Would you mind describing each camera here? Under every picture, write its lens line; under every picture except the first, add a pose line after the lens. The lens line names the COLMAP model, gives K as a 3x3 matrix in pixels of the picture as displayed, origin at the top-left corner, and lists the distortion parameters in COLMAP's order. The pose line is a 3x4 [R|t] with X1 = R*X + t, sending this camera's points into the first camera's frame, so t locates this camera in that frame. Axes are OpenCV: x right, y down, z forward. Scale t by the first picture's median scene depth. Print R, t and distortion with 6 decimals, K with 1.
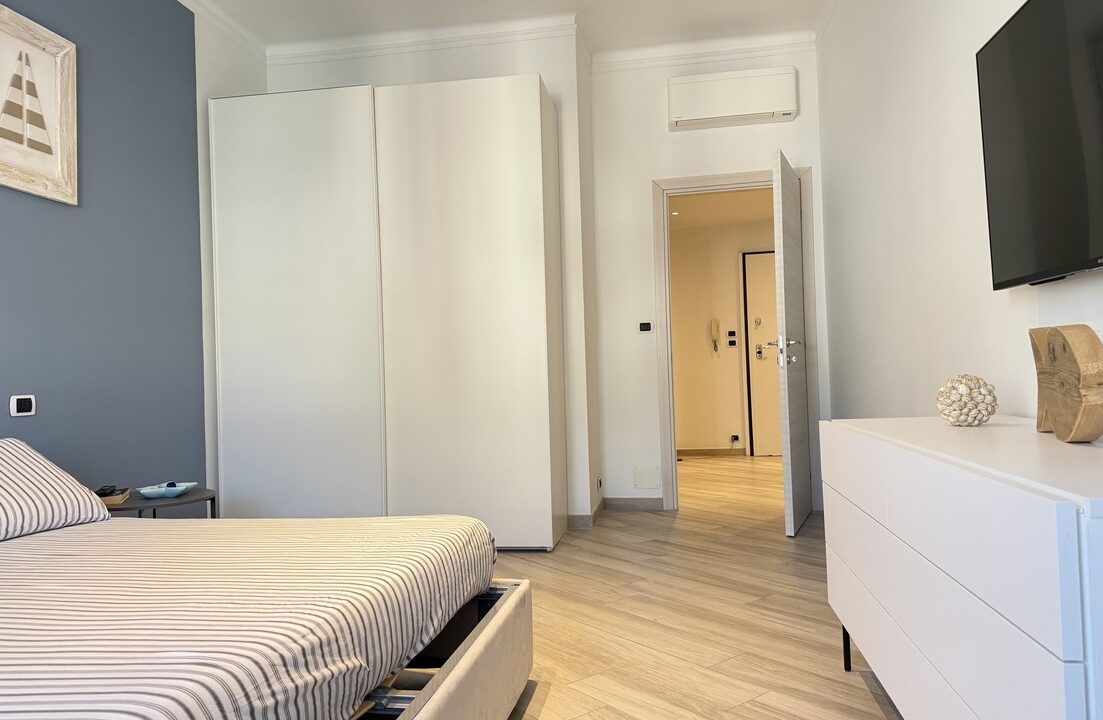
lens RADIAL K [[768.0, 0, 542.9], [0, 768.0, 352.0], [0, 0, 1]] dist [0.076956, -0.104261]
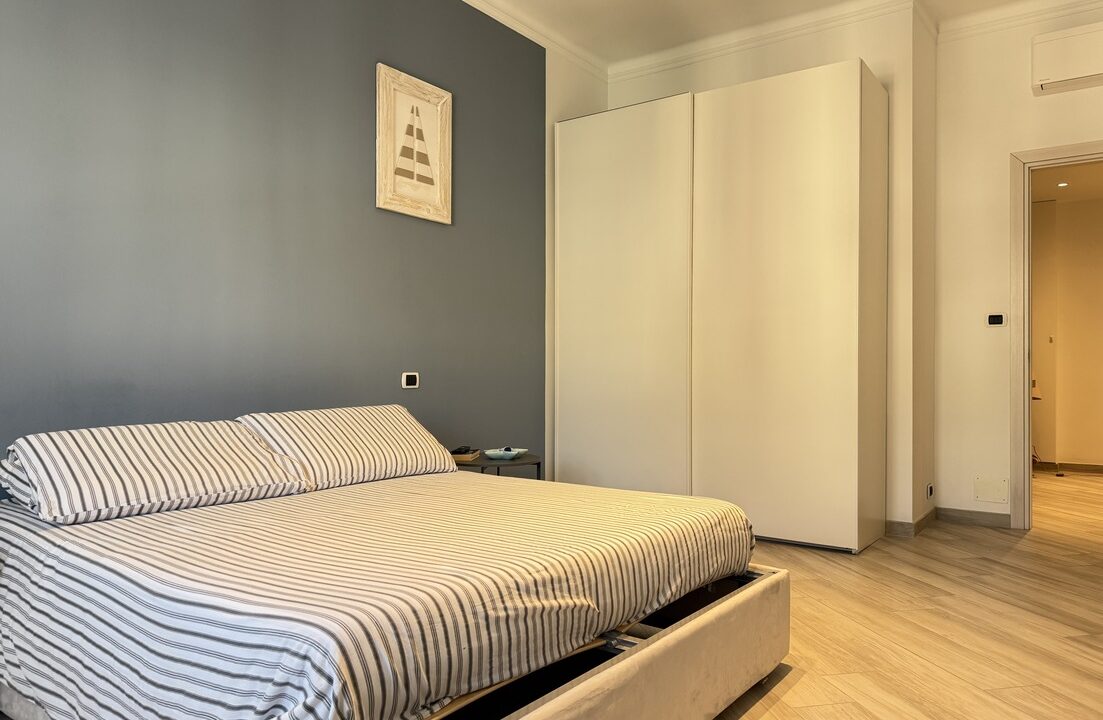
lens RADIAL K [[774.4, 0, 551.7], [0, 774.4, 348.0], [0, 0, 1]] dist [0.043097, -0.046632]
pose [[0.892073, 0.018448, -0.451515, 0.146989], [-0.015234, 0.999826, 0.010753, -0.004576], [0.451635, -0.002714, 0.892199, -0.058214]]
